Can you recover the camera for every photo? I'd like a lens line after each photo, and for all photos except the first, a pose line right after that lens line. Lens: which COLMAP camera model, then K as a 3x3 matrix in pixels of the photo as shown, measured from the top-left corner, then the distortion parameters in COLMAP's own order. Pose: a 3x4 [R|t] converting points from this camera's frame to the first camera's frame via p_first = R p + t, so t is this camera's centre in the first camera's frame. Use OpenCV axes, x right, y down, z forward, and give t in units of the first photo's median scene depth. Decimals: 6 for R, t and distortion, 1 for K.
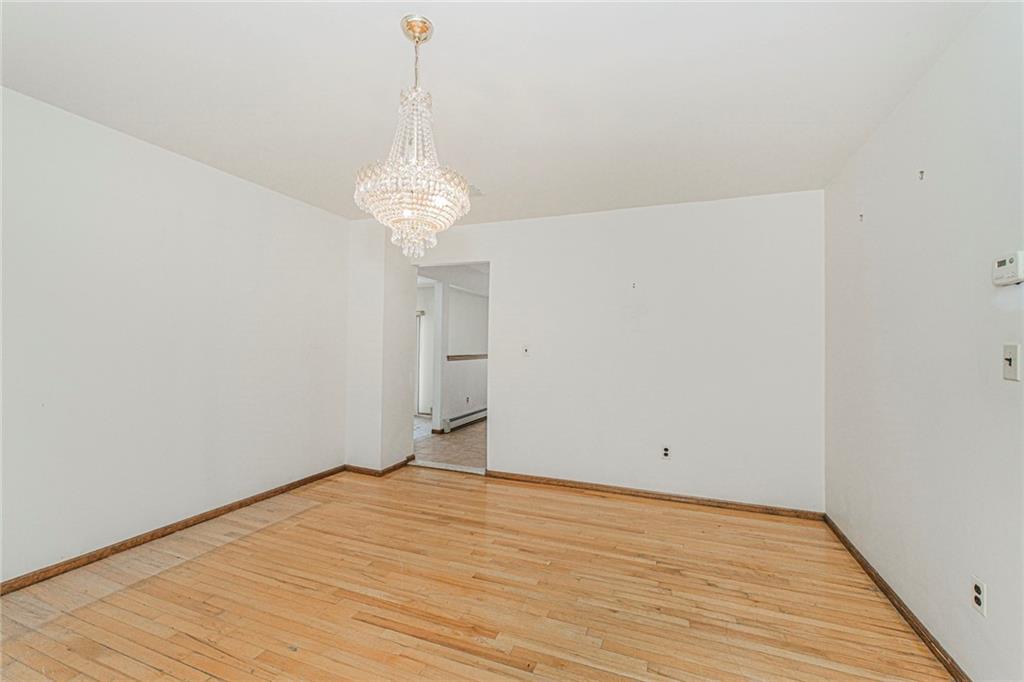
lens RADIAL K [[427.7, 0, 515.7], [0, 427.7, 343.8], [0, 0, 1]] dist [-0.002167, -0.000033]
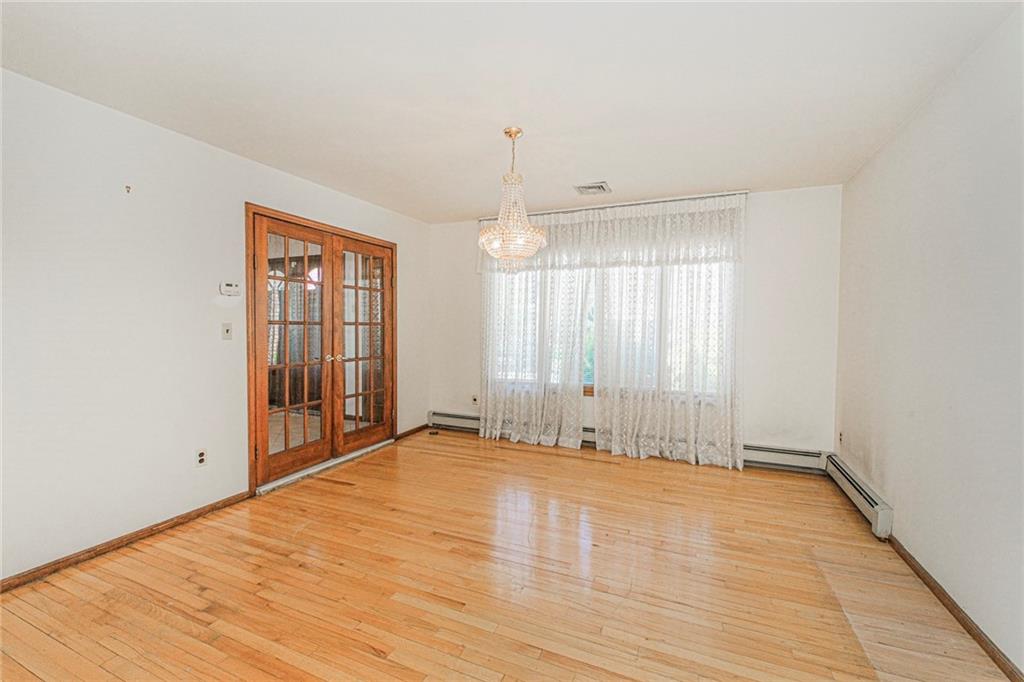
lens RADIAL K [[427.7, 0, 508.5], [0, 427.7, 338.1], [0, 0, 1]] dist [-0.002167, -0.000033]
pose [[-0.998658, -0.021341, 0.047184, -0.226560], [-0.020277, 0.999532, 0.022918, -0.002503], [-0.047651, 0.021930, -0.998623, 1.912190]]
